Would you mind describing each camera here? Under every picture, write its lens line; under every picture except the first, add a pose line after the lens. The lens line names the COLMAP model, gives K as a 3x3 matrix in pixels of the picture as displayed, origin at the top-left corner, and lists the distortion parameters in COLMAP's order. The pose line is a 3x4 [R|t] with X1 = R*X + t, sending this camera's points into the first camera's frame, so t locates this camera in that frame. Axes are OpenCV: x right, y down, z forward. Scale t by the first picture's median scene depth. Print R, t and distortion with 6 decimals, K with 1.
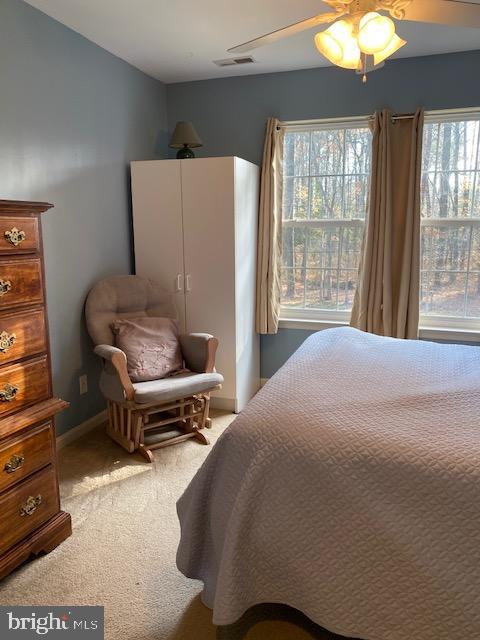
lens RADIAL K [[483.4, 0, 238.5], [0, 483.4, 321.3], [0, 0, 1]] dist [0.004995, 0.004665]
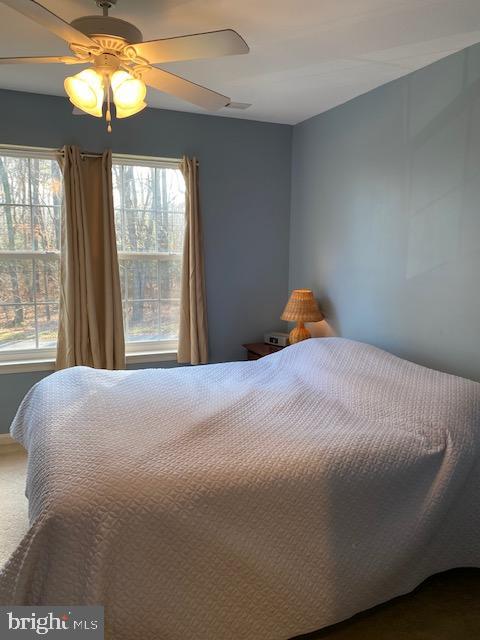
lens RADIAL K [[483.4, 0, 238.3], [0, 483.4, 320.3], [0, 0, 1]] dist [0.004995, 0.004665]
pose [[0.741891, -0.089711, 0.664492, -0.146012], [0.117623, 0.993055, 0.002746, -0.037985], [-0.660123, 0.076123, 0.747290, 0.047198]]
